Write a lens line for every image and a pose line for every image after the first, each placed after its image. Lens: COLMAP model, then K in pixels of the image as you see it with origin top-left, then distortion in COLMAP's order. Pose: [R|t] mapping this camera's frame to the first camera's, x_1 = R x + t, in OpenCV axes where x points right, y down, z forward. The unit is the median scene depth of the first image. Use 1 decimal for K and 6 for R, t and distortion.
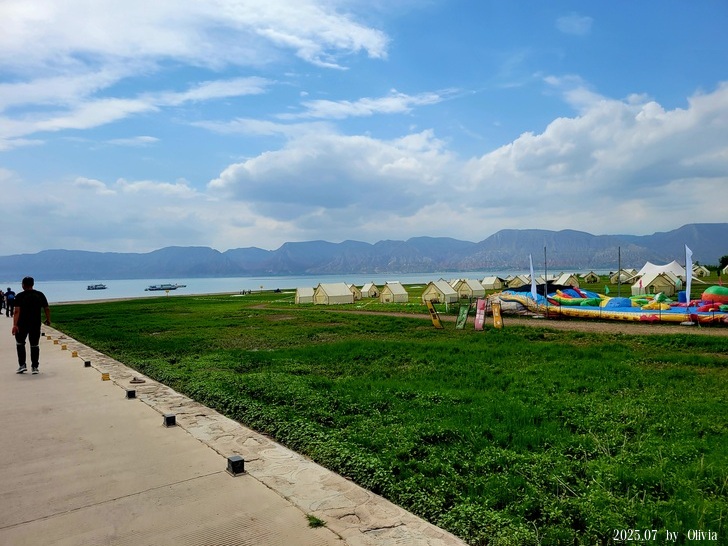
lens RADIAL K [[569.7, 0, 364.0], [0, 569.7, 273.0], [0, 0, 1]] dist [0.071590, -0.039362]
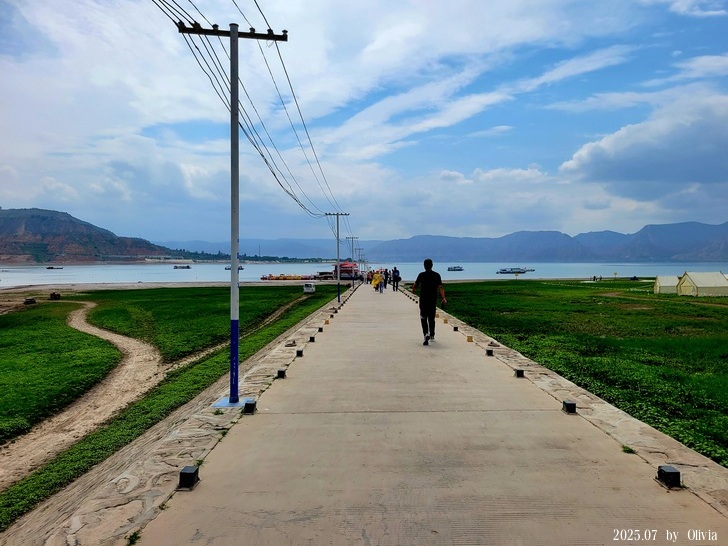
lens RADIAL K [[604.1, 0, 341.4], [0, 604.1, 270.5], [0, 0, 1]] dist [0.001650, 0.002383]
pose [[0.818604, 0.028754, -0.573638, 0.021661], [-0.015937, 0.999499, 0.027359, -0.000533], [0.574137, -0.013255, 0.818652, -0.067964]]
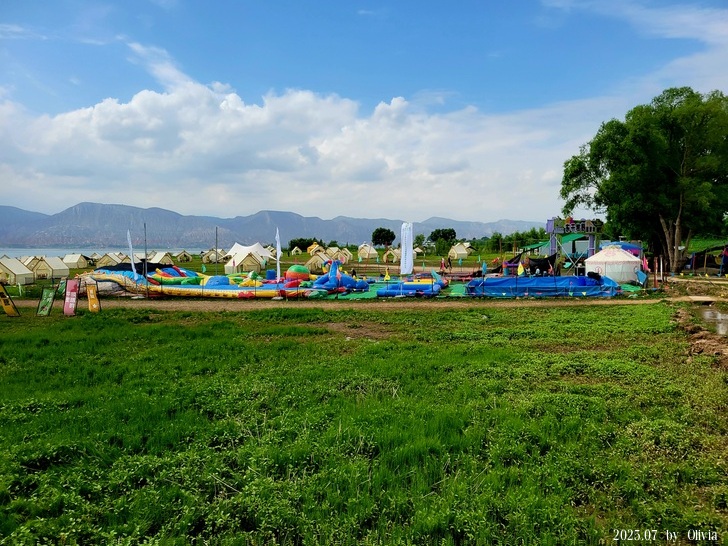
lens RADIAL K [[569.7, 0, 364.0], [0, 569.7, 273.0], [0, 0, 1]] dist [0.071590, -0.039362]
pose [[0.764153, -0.006168, 0.645005, -0.024695], [-0.016834, 0.999423, 0.029500, 0.004034], [-0.644815, -0.033401, 0.763608, 0.071430]]
